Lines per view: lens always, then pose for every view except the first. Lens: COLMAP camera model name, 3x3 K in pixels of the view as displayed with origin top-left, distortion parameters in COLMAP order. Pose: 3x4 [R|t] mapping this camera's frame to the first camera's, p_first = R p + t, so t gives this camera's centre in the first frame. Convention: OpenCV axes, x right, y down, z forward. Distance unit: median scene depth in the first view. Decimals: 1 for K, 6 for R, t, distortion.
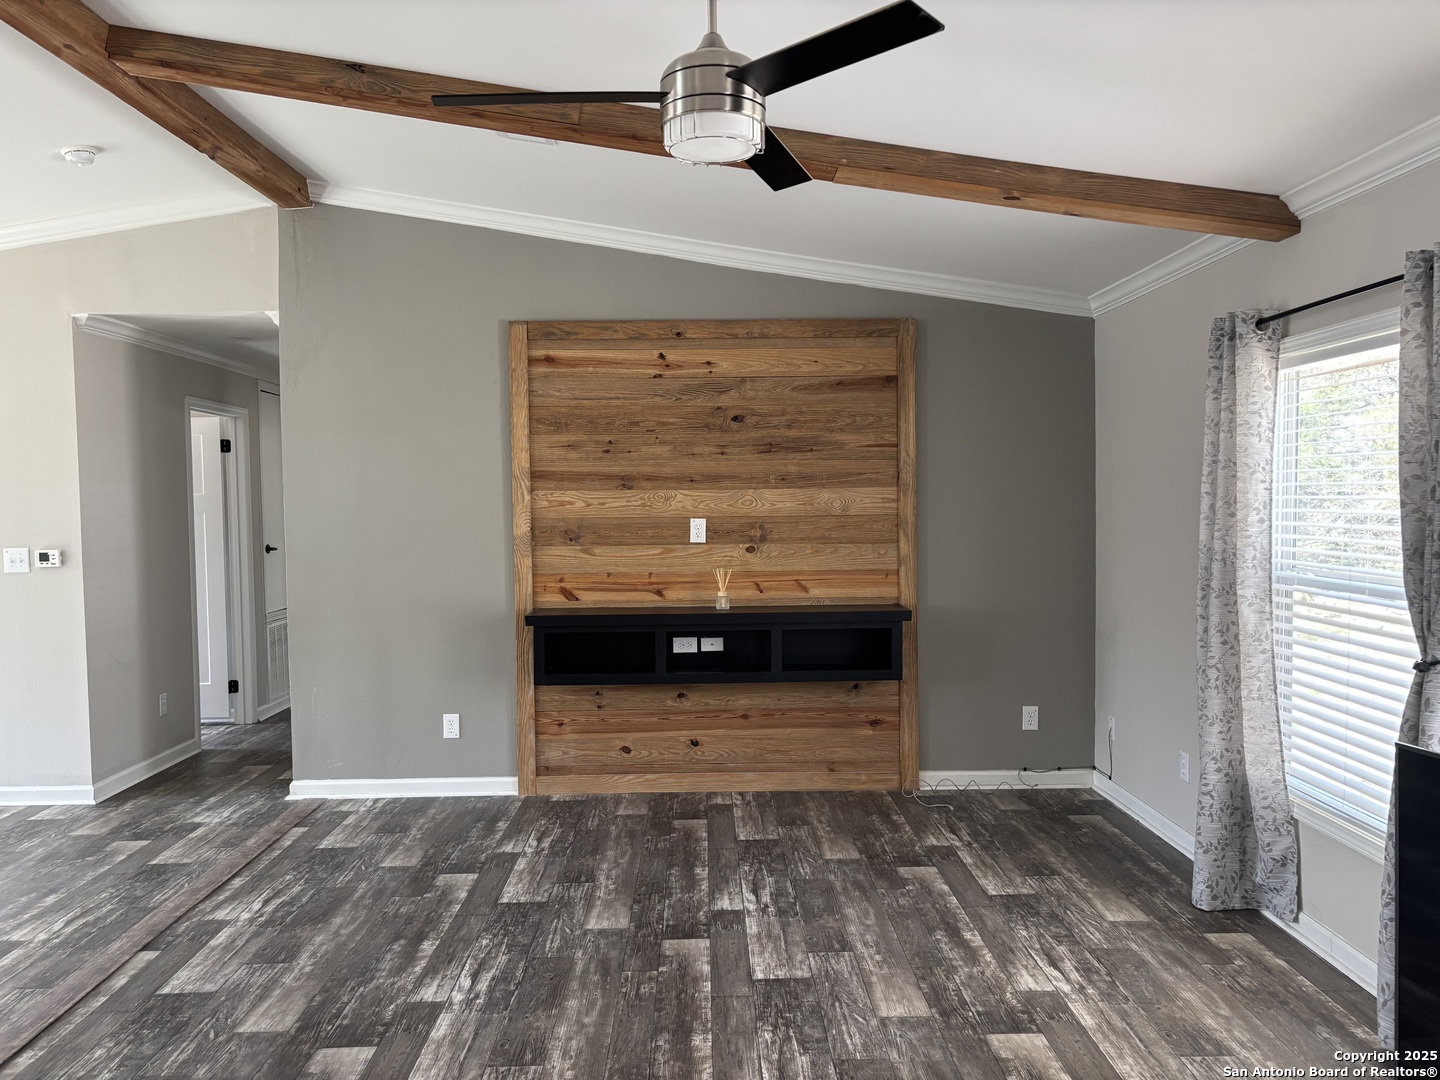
lens RADIAL K [[1091.0, 0, 718.5], [0, 1091.0, 546.9], [0, 0, 1]] dist [0.058546, -0.048500]
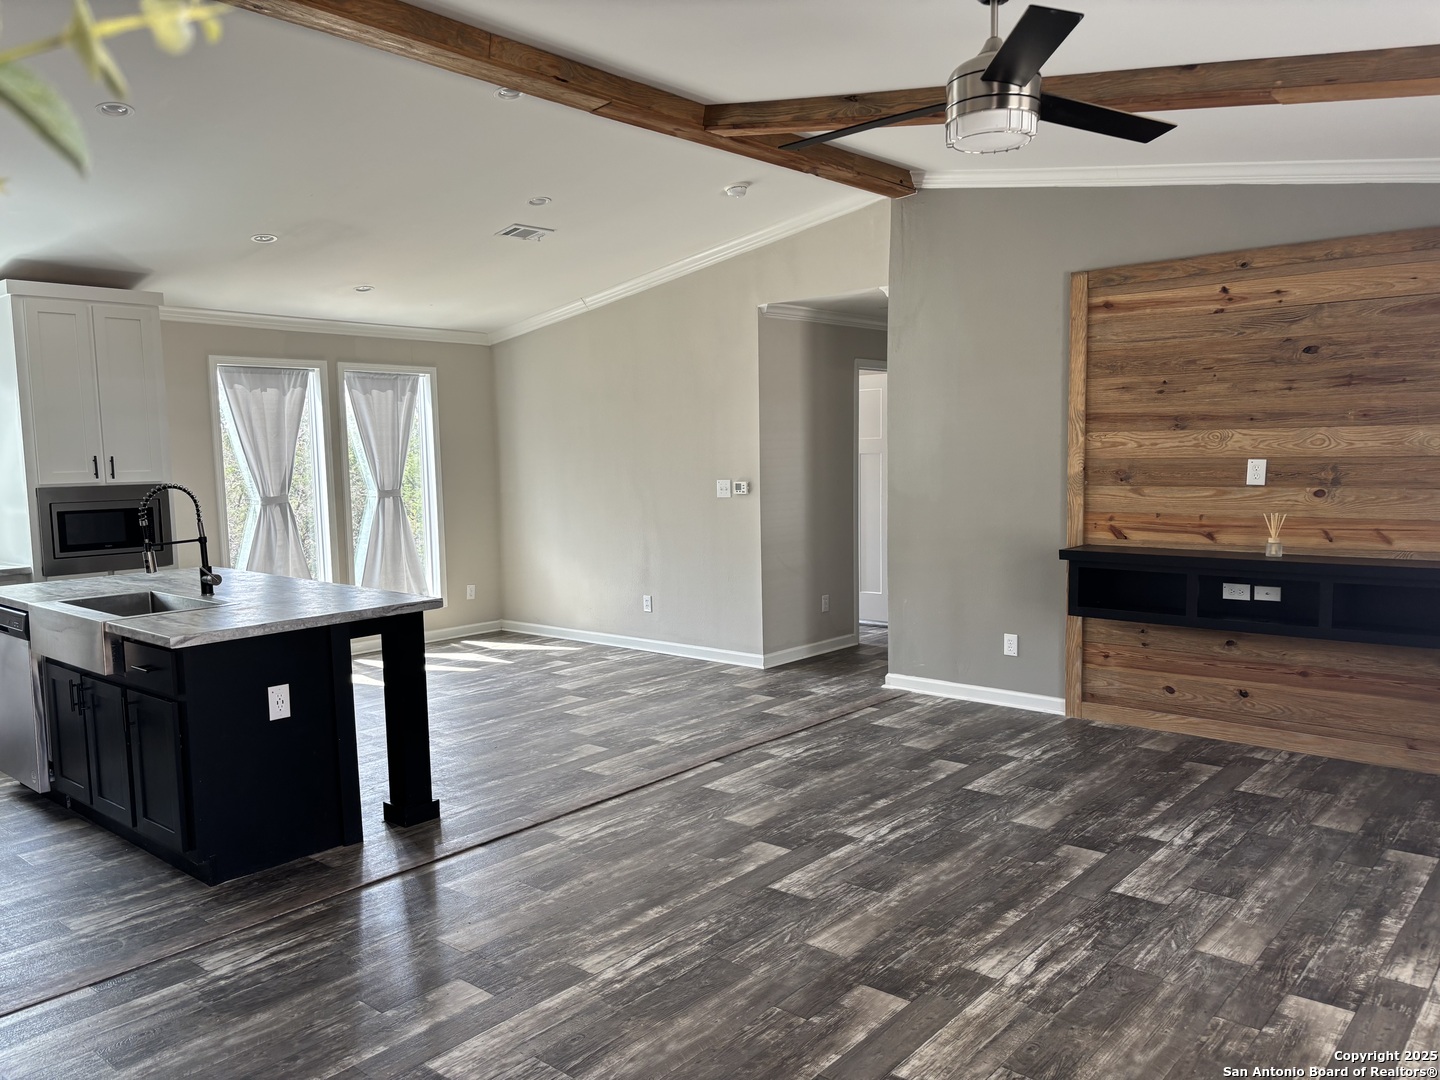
lens RADIAL K [[1091.0, 0, 715.8], [0, 1091.0, 547.3], [0, 0, 1]] dist [0.058546, -0.048500]
pose [[0.745171, 0.058390, -0.664312, 0.274088], [-0.019706, 0.997652, 0.065585, -0.003668], [0.666582, -0.035781, 0.744573, -0.030131]]
